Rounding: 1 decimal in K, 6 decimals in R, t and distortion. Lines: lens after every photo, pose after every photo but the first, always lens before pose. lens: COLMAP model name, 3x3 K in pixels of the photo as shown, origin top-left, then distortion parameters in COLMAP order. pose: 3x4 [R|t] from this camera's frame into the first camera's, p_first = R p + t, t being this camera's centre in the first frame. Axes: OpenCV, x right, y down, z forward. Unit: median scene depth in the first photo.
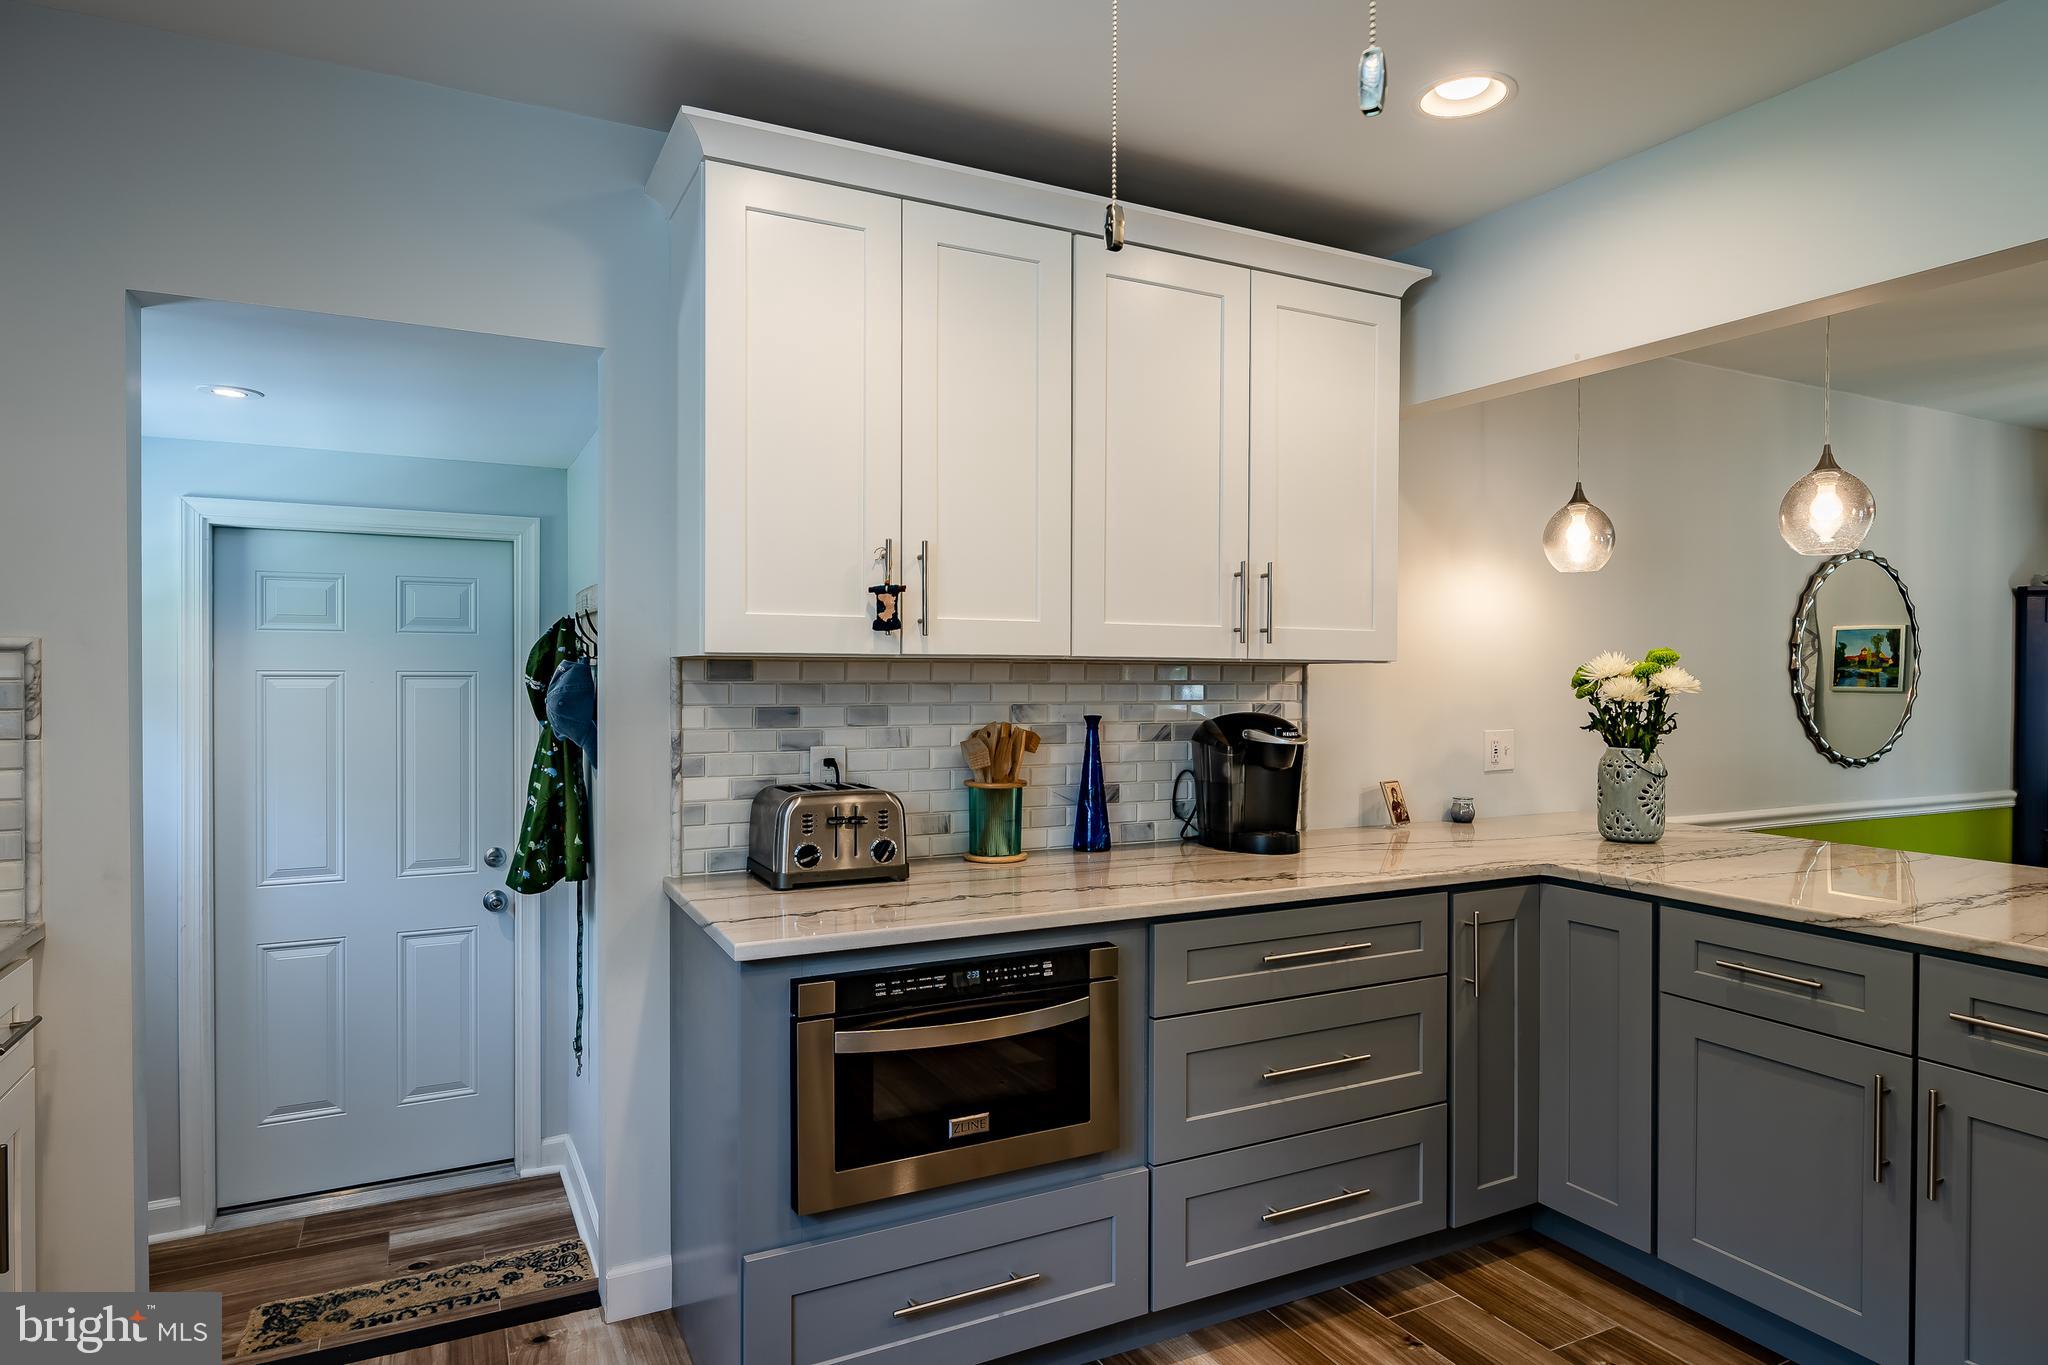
lens RADIAL K [[1158.7, 0, 975.5], [0, 1158.7, 675.6], [0, 0, 1]] dist [-0.000255, -0.001282]
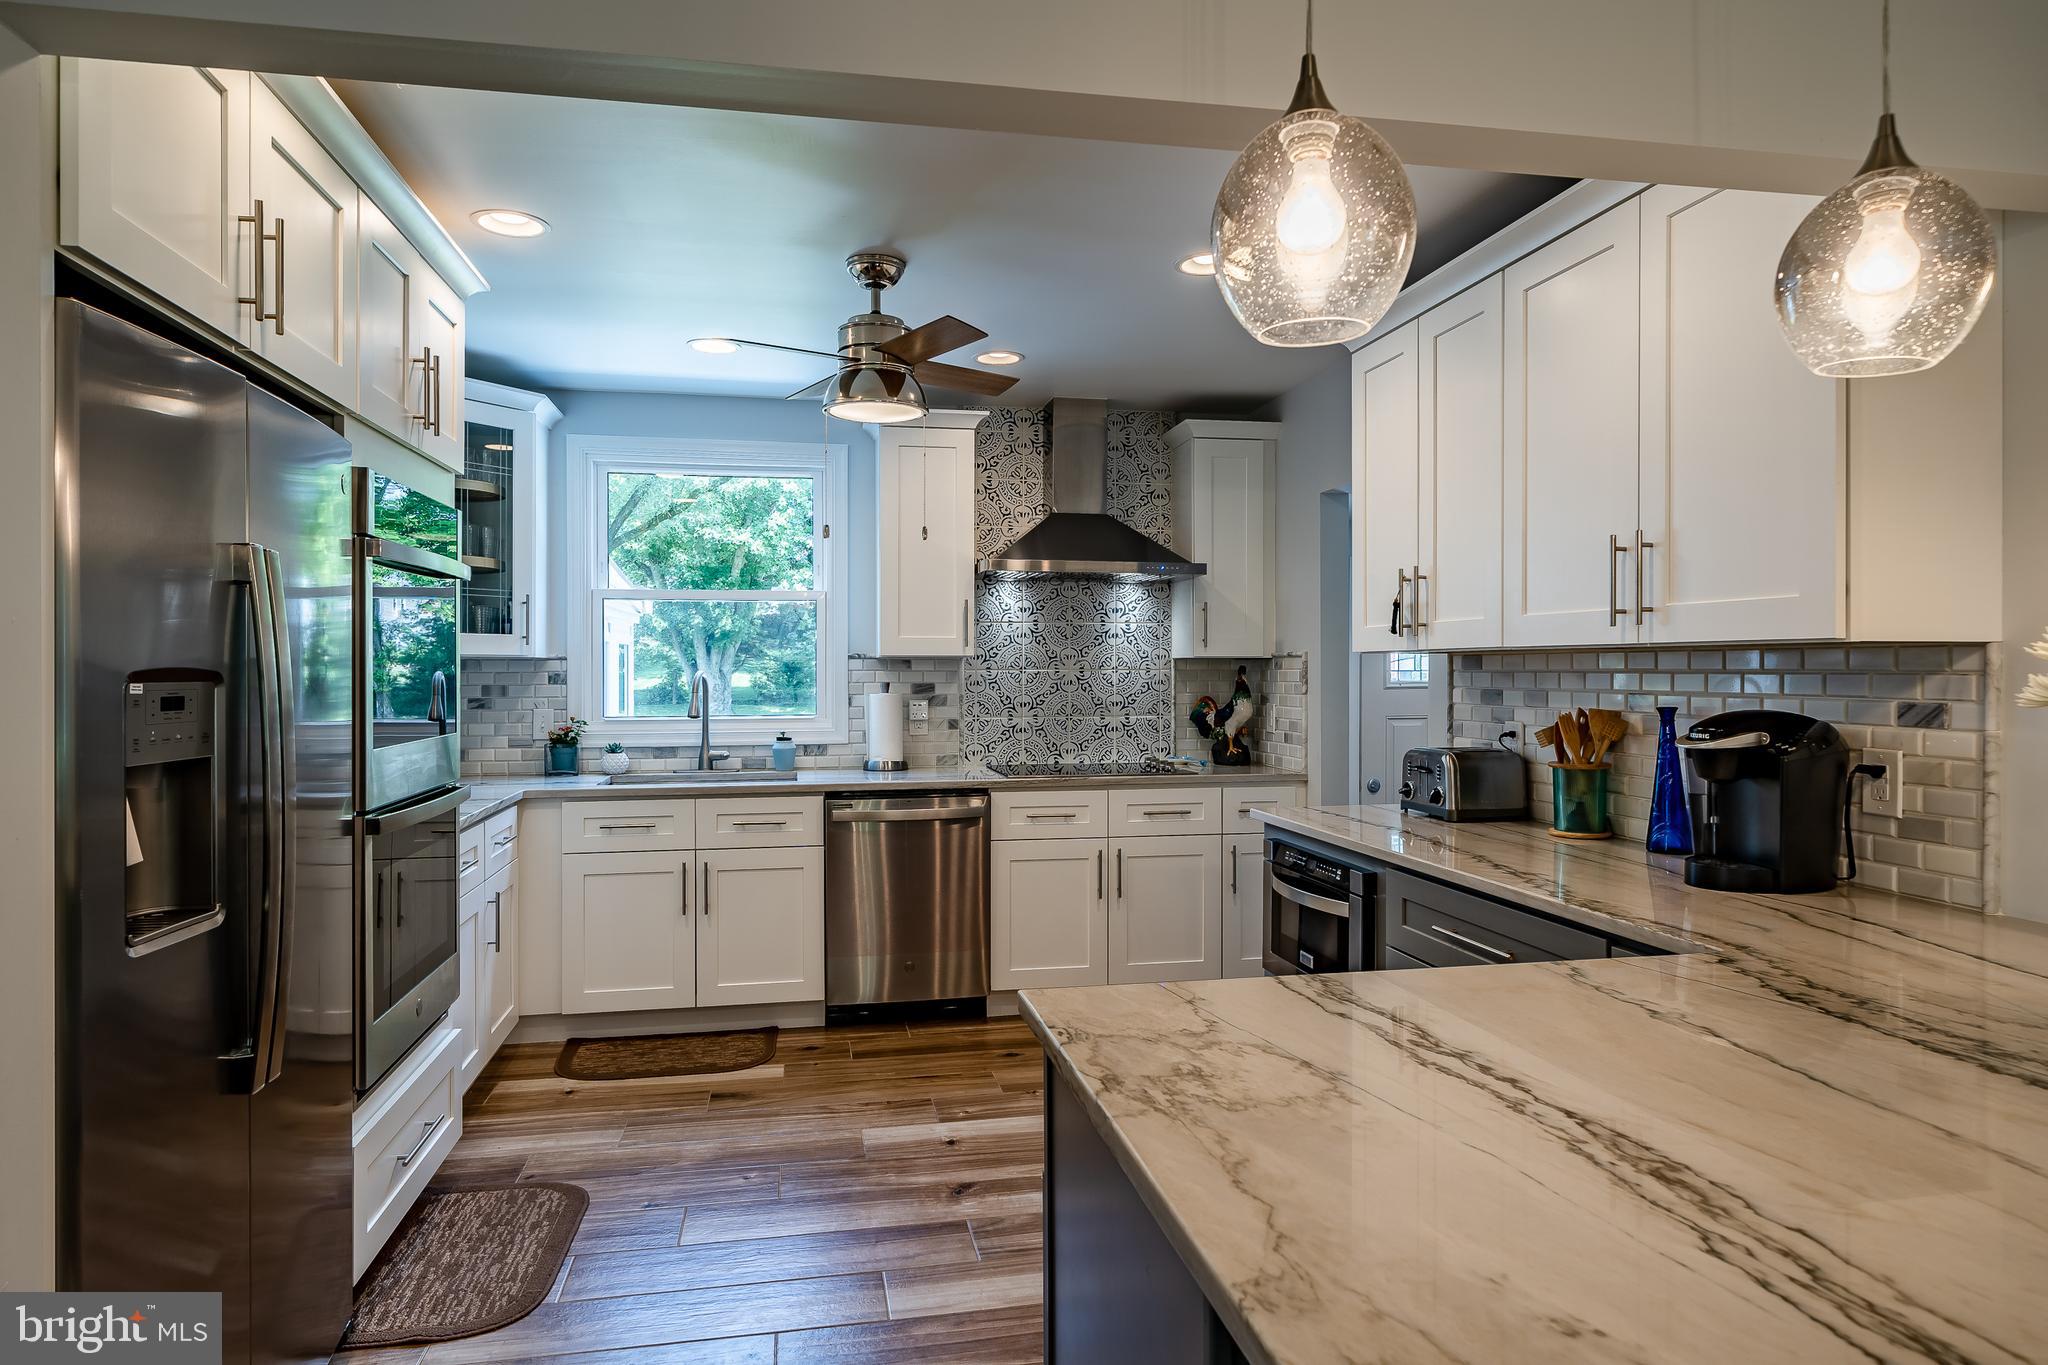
lens RADIAL K [[1158.7, 0, 1002.2], [0, 1158.7, 672.5], [0, 0, 1]] dist [-0.000255, -0.001282]
pose [[-0.269619, -0.000003, -0.962967, 1.207236], [0.000927, 1.000000, -0.000263, 0.007379], [0.962967, -0.000963, -0.269618, 0.786118]]
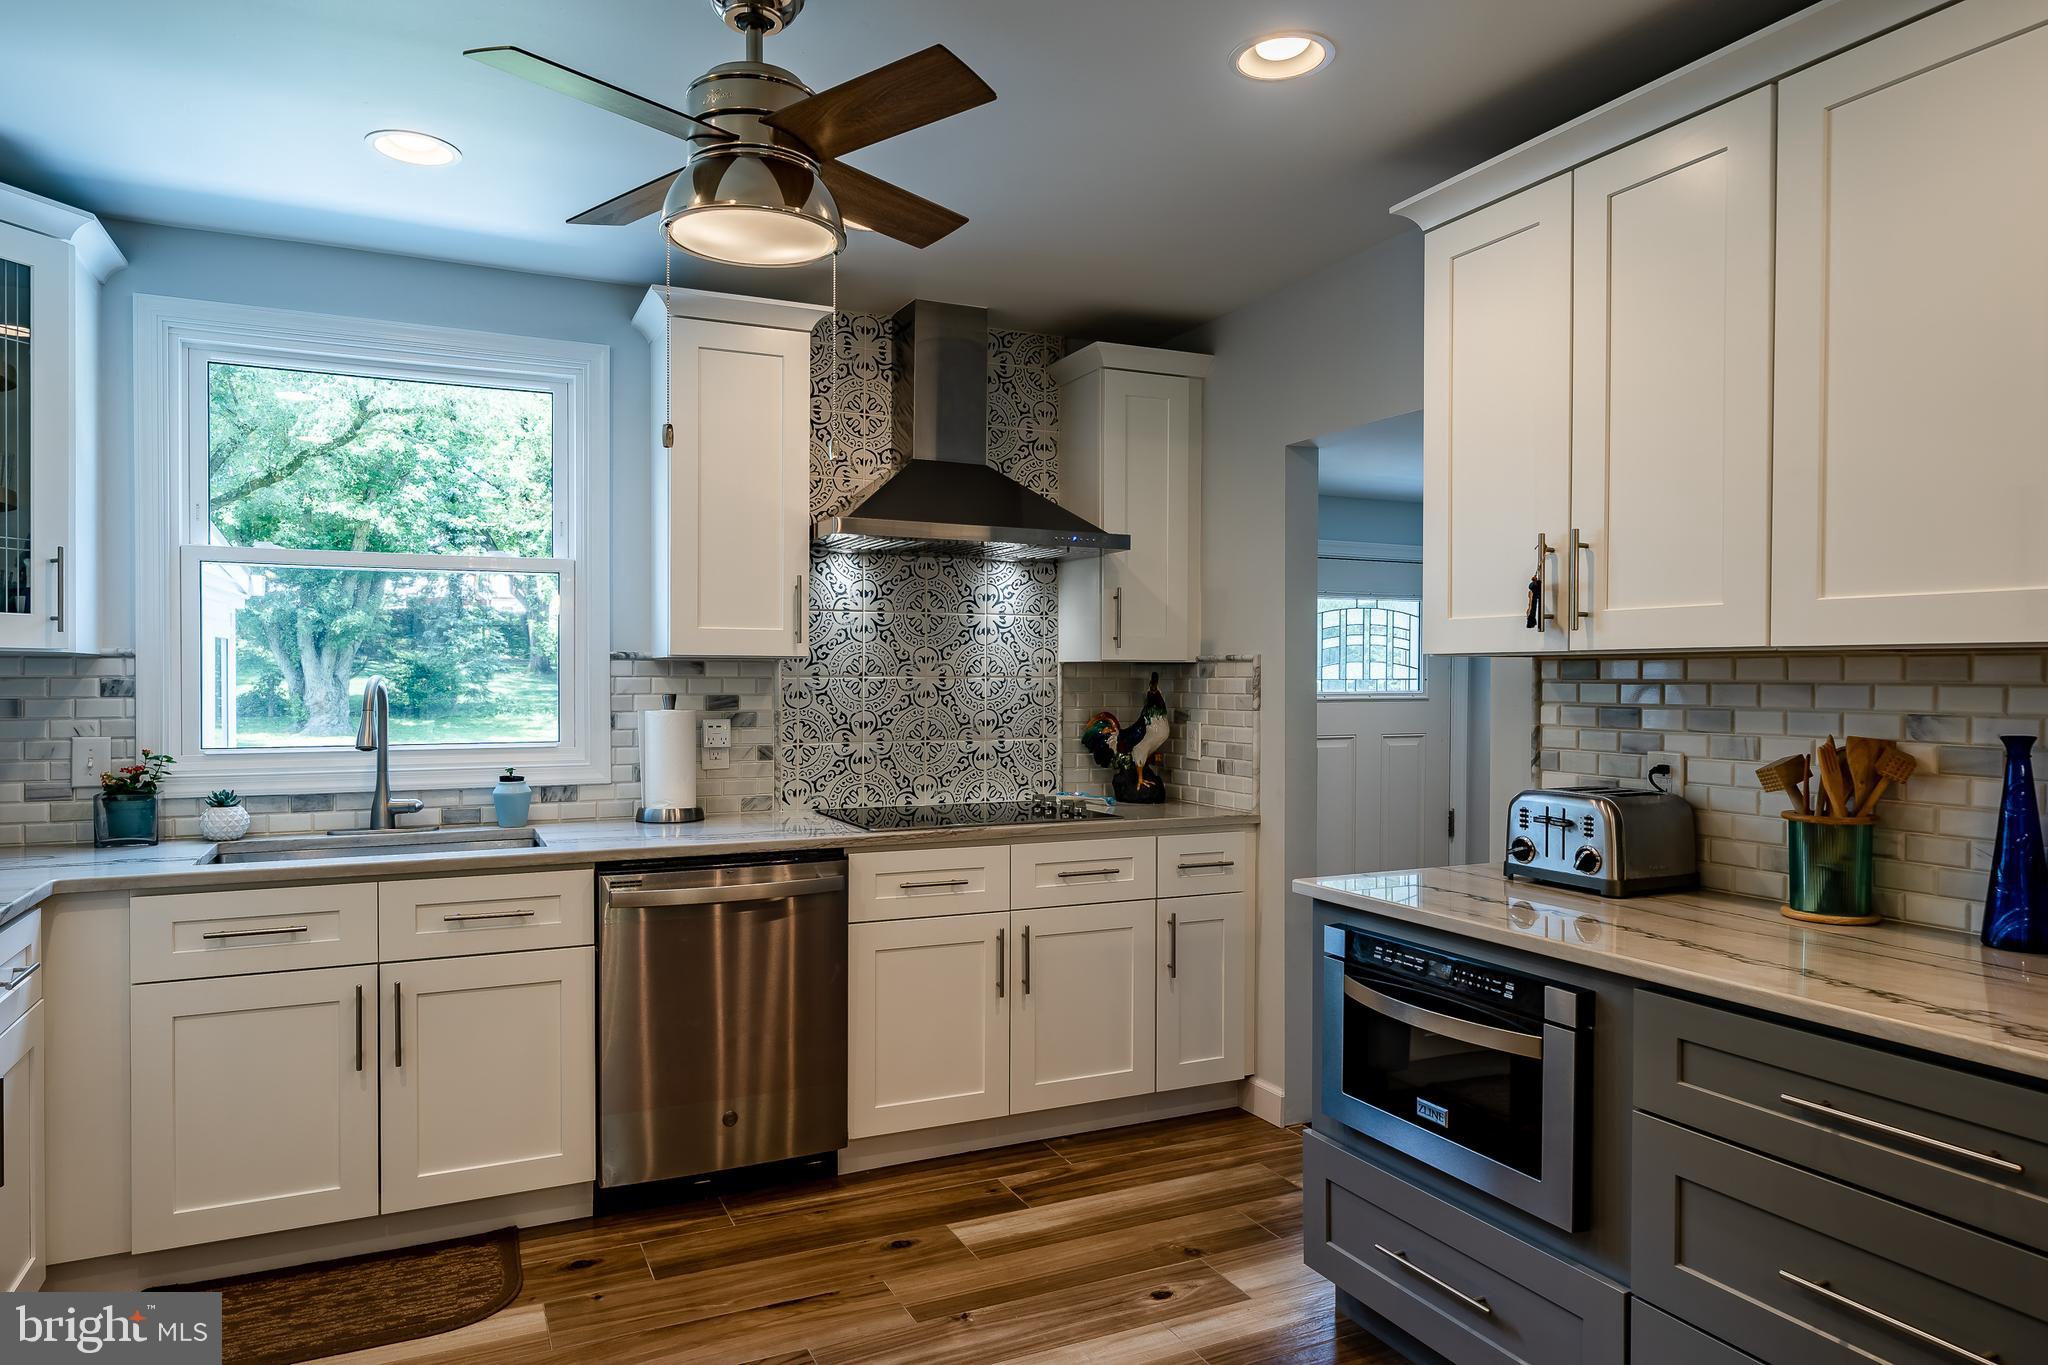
lens RADIAL K [[1238.9, 0, 1028.1], [0, 1238.9, 694.0], [0, 0, 1]] dist [-0.000326, -0.000459]
pose [[0.001562, 0.011060, -0.999938, 0.825242], [-0.002860, 0.999935, 0.011056, 0.006087], [0.999995, 0.002842, 0.001594, 0.488189]]
